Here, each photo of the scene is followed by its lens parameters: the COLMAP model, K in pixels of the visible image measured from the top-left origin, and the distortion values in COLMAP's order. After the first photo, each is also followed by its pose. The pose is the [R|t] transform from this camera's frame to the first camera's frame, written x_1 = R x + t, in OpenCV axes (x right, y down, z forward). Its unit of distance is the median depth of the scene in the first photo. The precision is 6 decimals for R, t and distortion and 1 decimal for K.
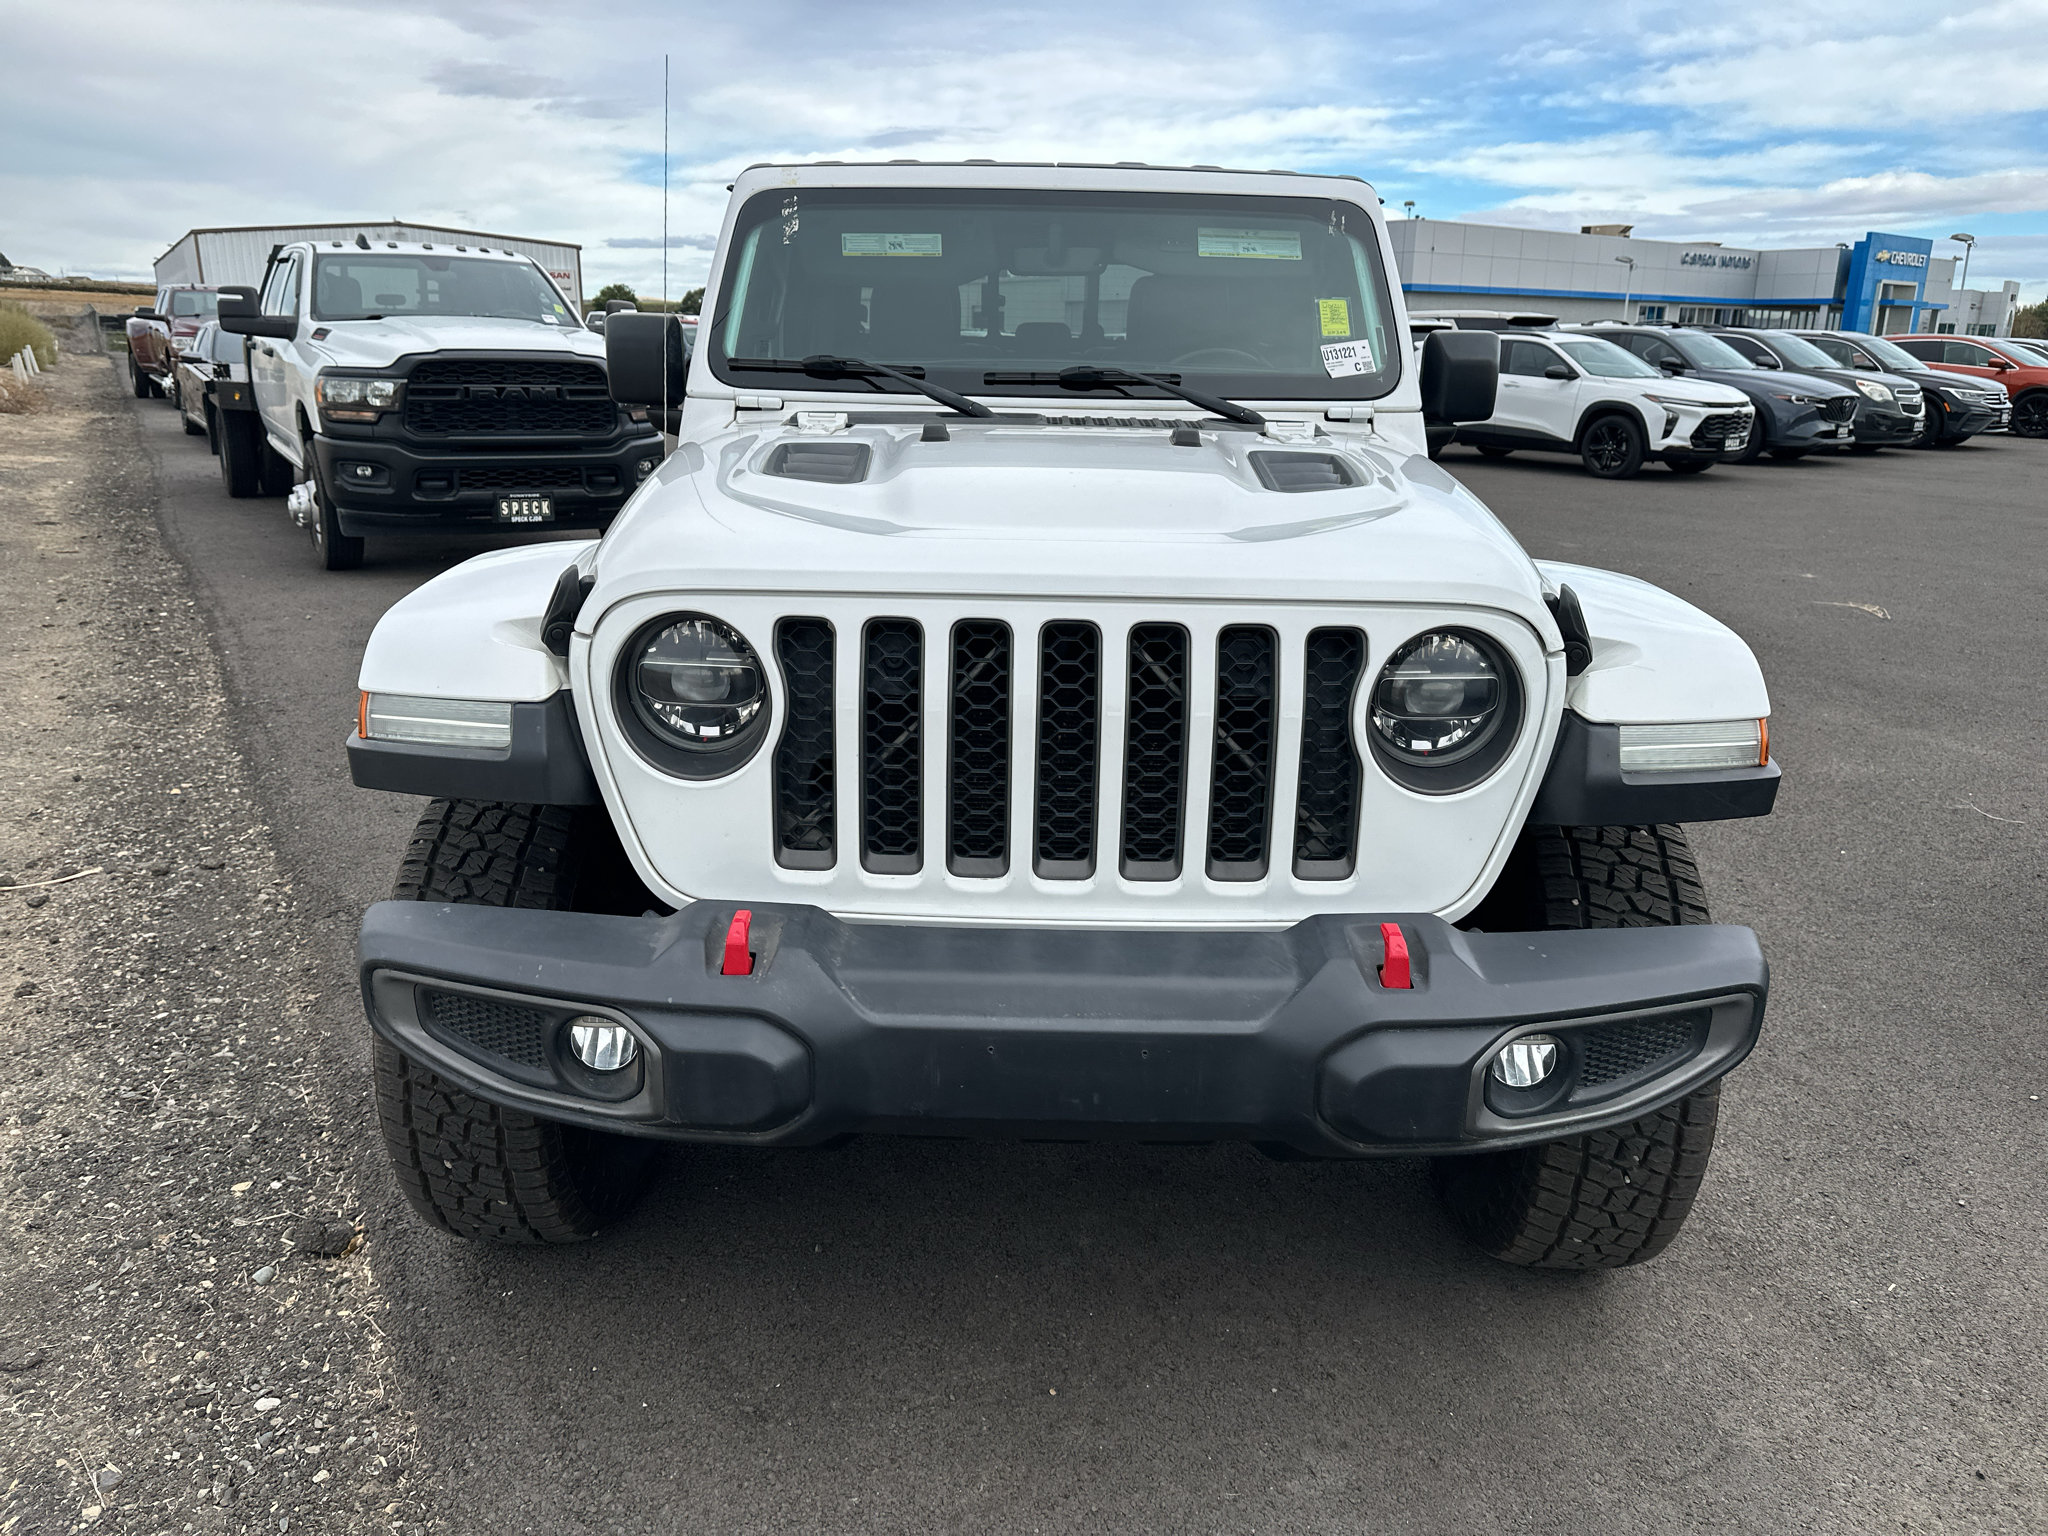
lens RADIAL K [[1468.2, 0, 1035.3], [0, 1468.2, 756.9], [0, 0, 1]] dist [0.006877, -0.005757]
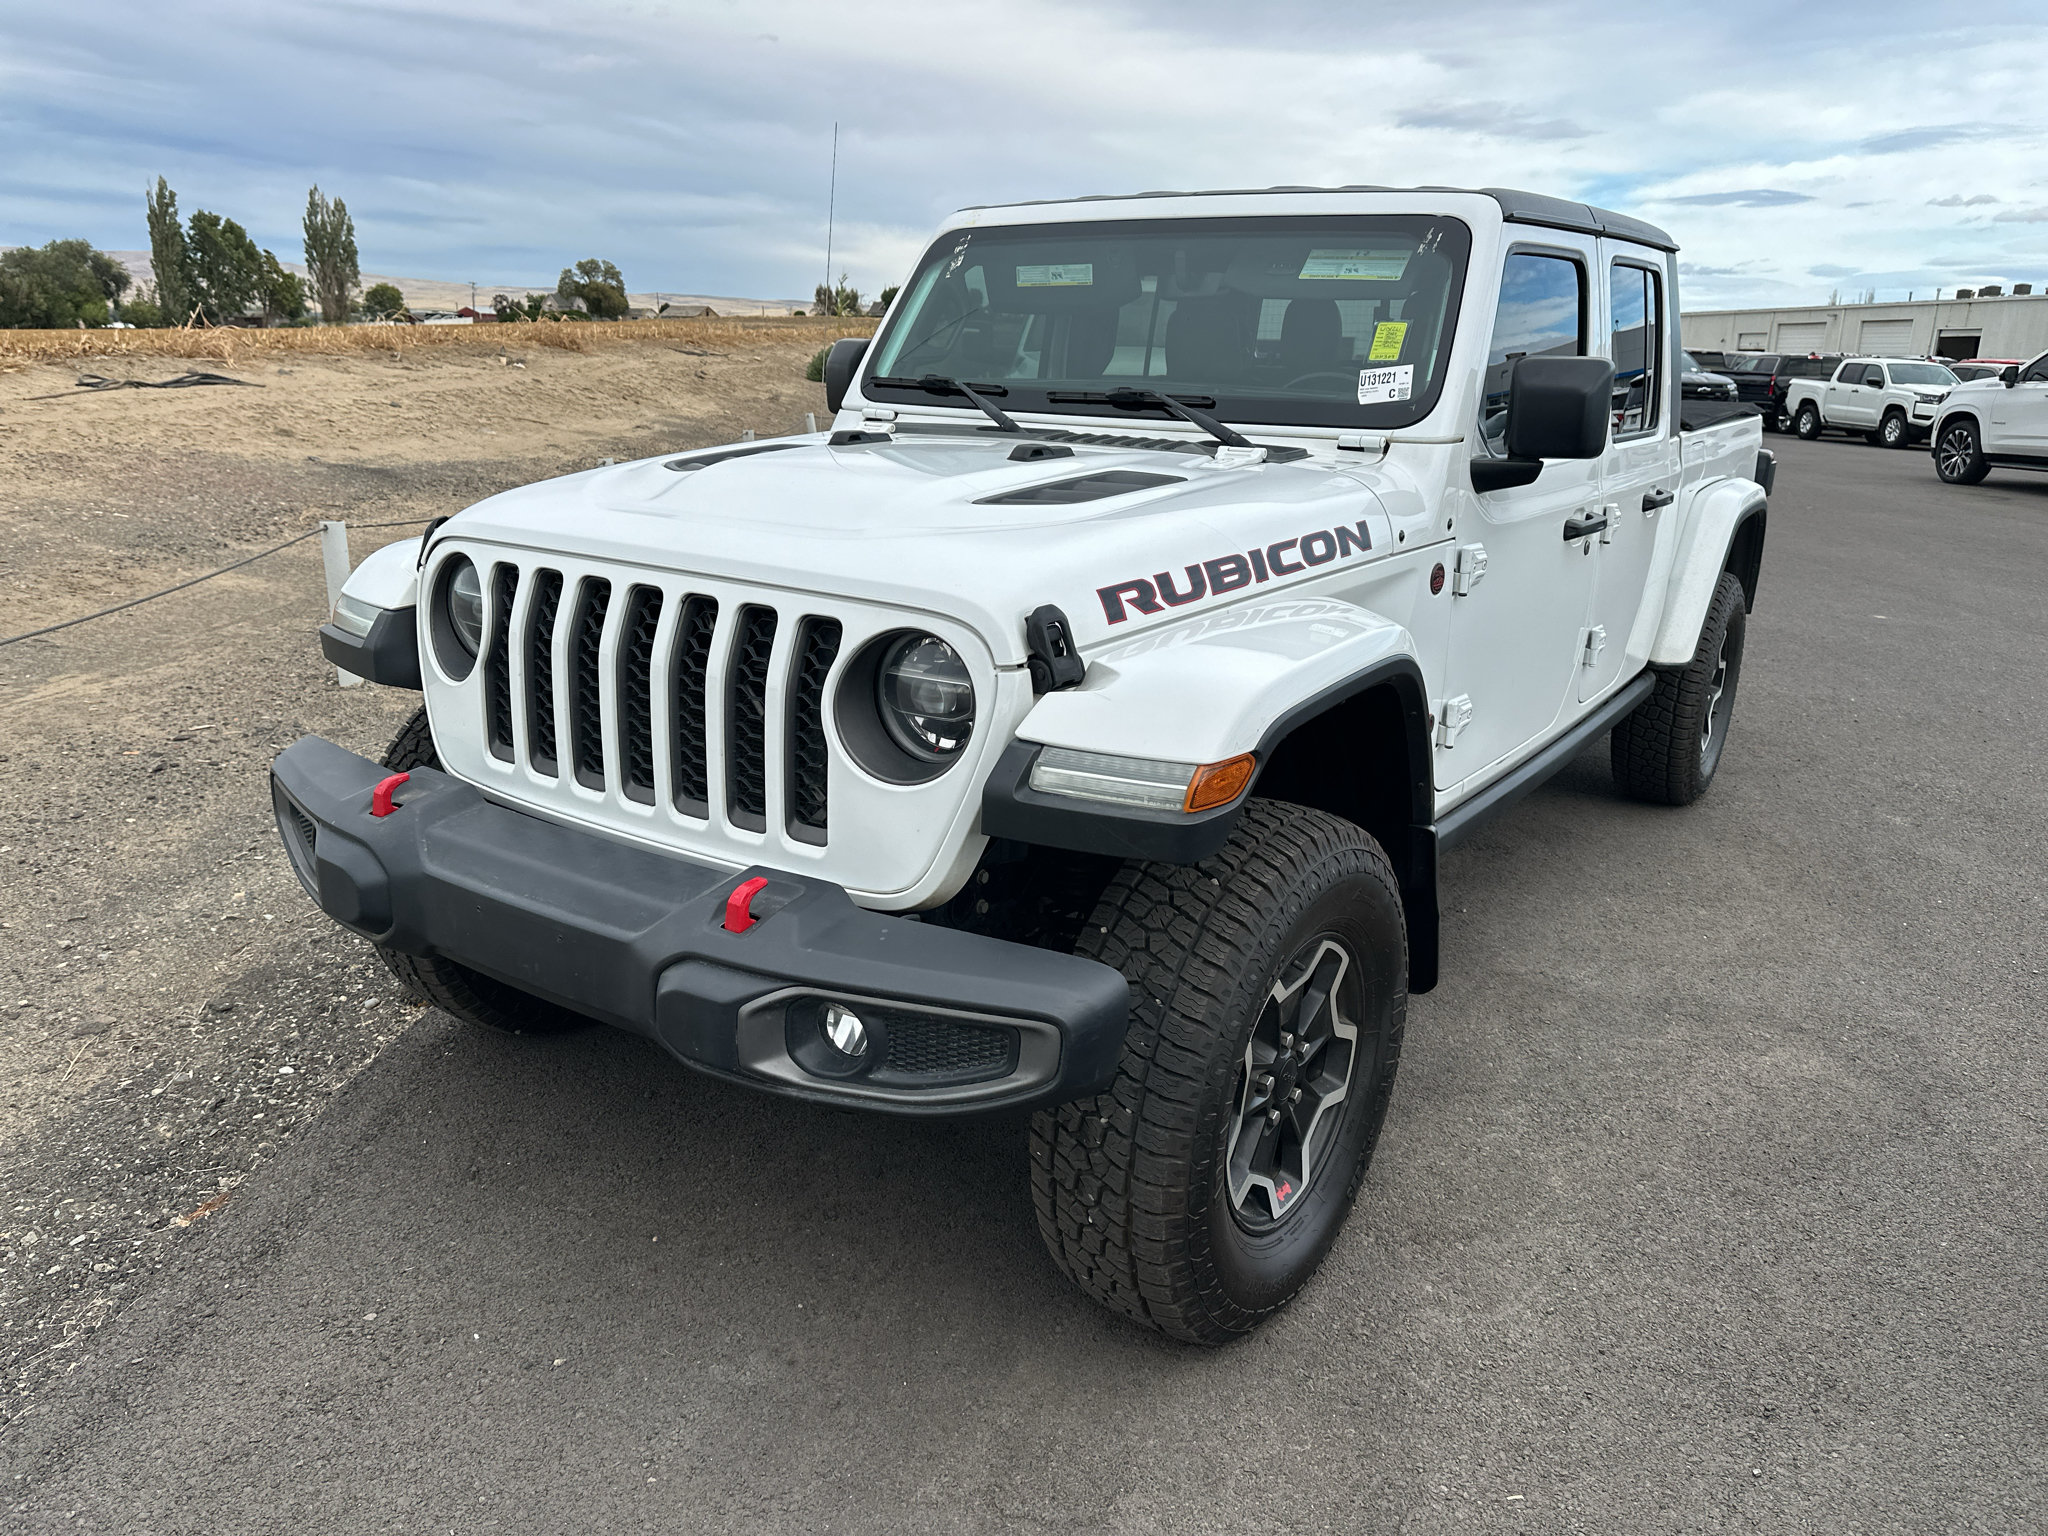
lens RADIAL K [[1491.3, 0, 993.6], [0, 1491.3, 763.4], [0, 0, 1]] dist [0.004776, -0.006781]
pose [[0.814487, 0.158411, -0.558137, 0.849626], [-0.167297, 0.985267, 0.035504, -0.034619], [0.555538, 0.064457, 0.828989, 0.121564]]
